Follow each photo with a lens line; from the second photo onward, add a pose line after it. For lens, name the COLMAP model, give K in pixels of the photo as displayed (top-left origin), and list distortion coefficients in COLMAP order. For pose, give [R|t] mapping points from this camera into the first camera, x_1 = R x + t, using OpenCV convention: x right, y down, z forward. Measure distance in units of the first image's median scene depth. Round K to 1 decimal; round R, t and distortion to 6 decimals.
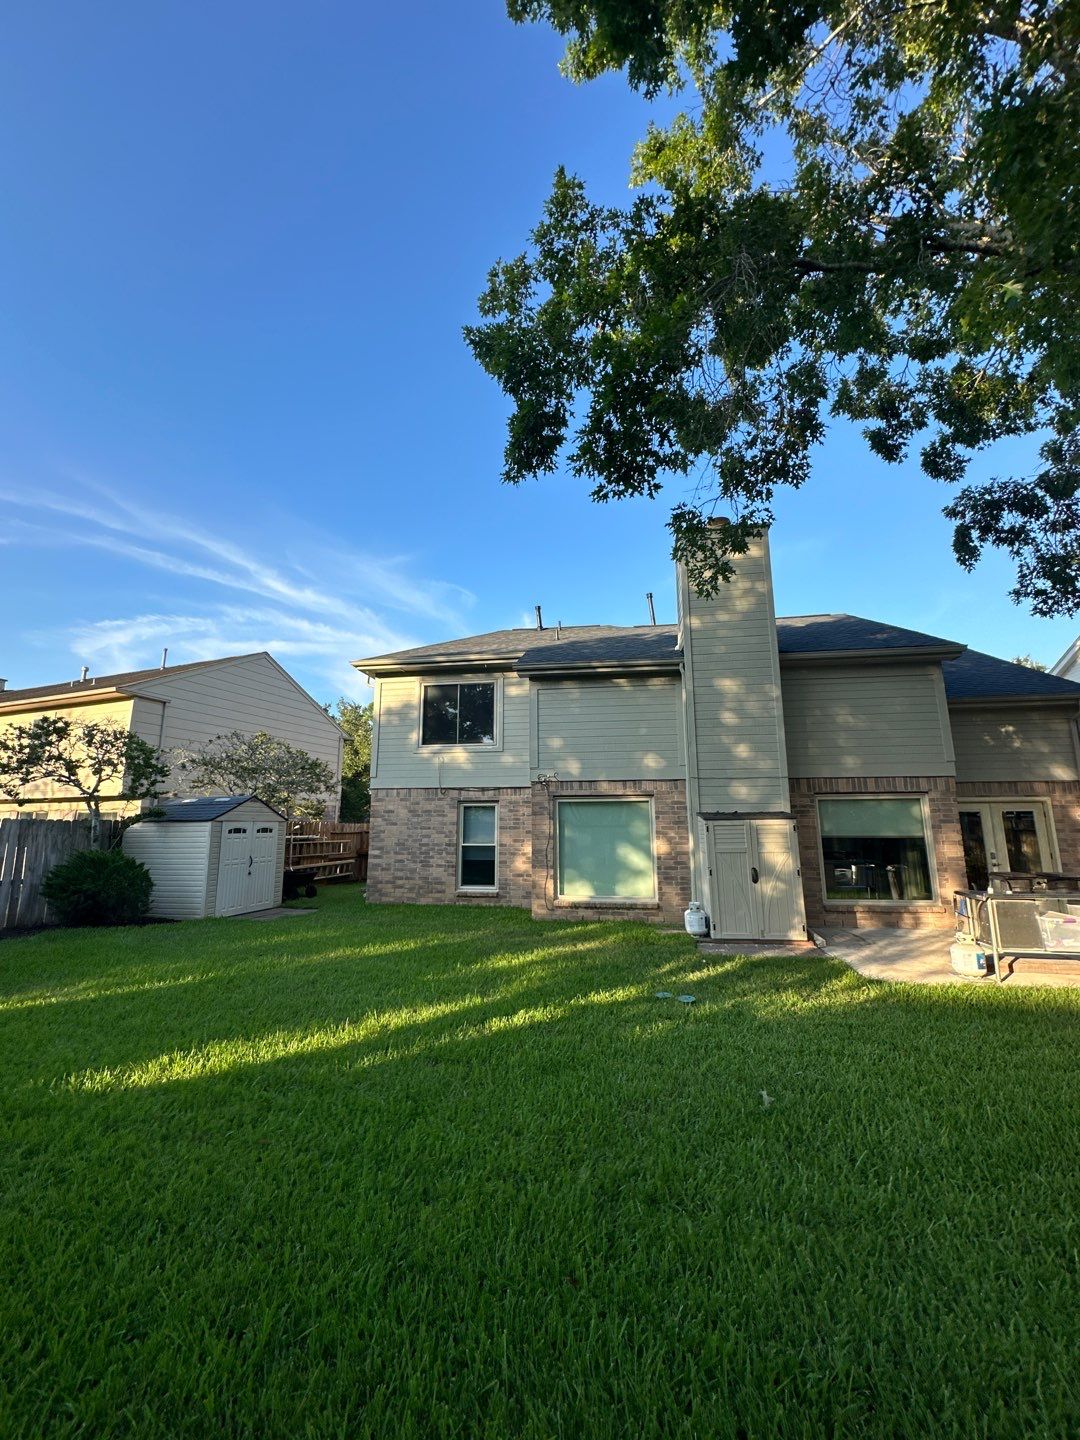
lens RADIAL K [[570.7, 0, 539.4], [0, 570.7, 725.4], [0, 0, 1]] dist [-0.002147, 0.000435]
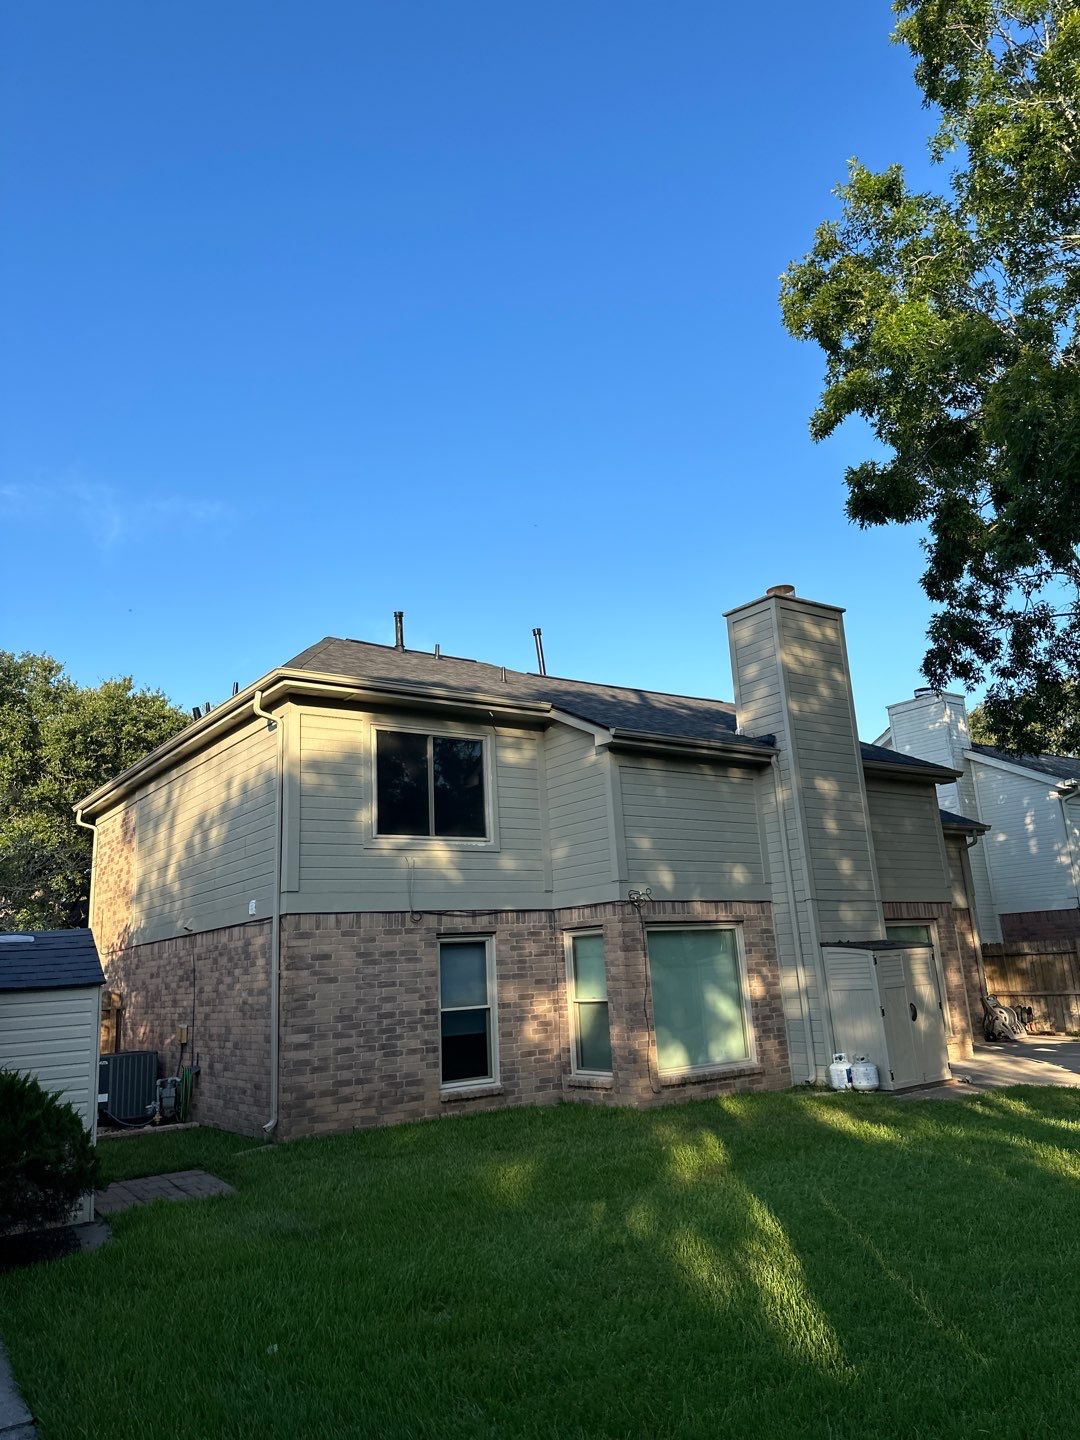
lens RADIAL K [[1012.6, 0, 539.6], [0, 1012.6, 713.7], [0, 0, 1]] dist [0.074386, -0.001704]
pose [[0.708861, 0.139186, 0.691479, -0.835137], [-0.070841, 0.989429, -0.126538, 0.033524], [-0.701782, 0.040713, 0.711228, 0.173527]]
